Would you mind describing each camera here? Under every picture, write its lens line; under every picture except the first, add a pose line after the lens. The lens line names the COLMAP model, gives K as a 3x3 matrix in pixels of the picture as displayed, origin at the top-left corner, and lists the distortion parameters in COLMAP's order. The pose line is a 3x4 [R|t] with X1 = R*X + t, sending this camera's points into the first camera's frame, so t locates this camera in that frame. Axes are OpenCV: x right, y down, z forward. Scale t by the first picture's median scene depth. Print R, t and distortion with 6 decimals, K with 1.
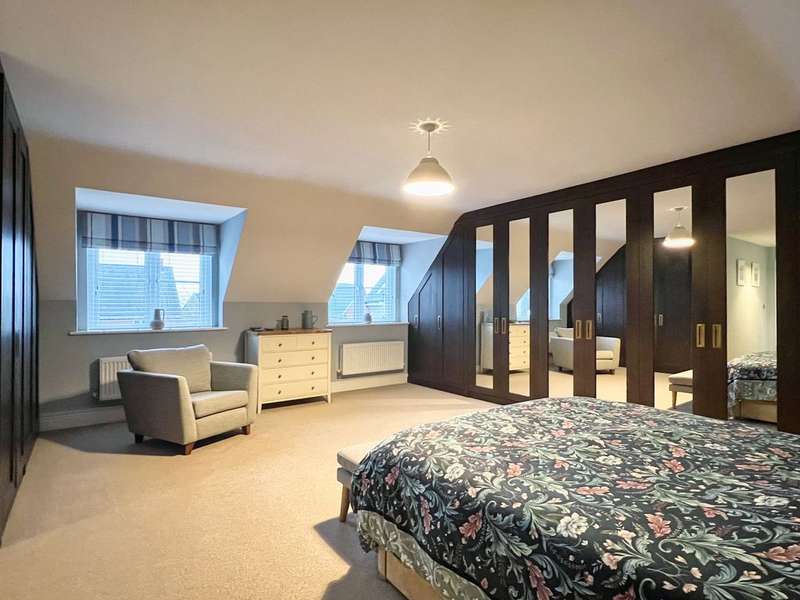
lens RADIAL K [[423.4, 0, 399.7], [0, 423.4, 303.1], [0, 0, 1]] dist [-0.010502, 0.004871]
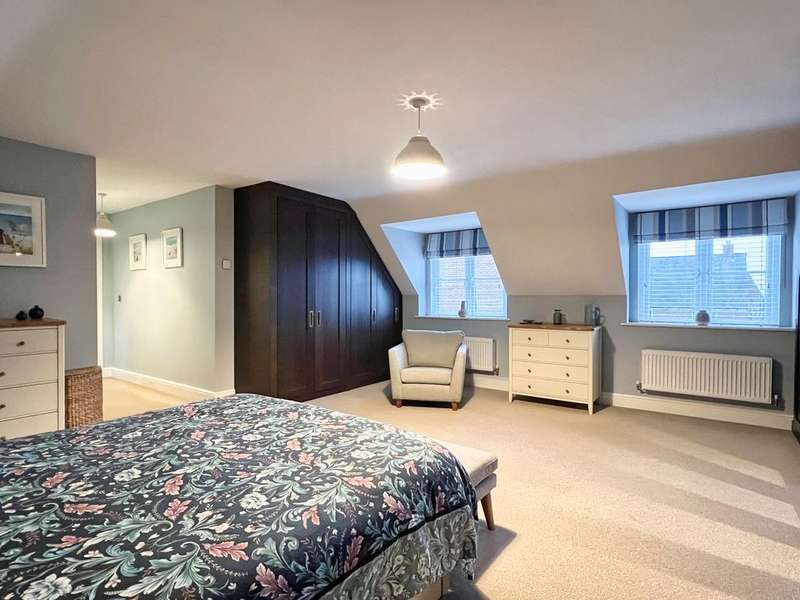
lens RADIAL K [[423.4, 0, 420.6], [0, 423.4, 300.3], [0, 0, 1]] dist [-0.010502, 0.004871]
pose [[0.293489, 0.010057, -0.955910, 0.819209], [0.004885, 0.999916, 0.012019, -0.005284], [0.955950, -0.008197, 0.293415, 0.656854]]
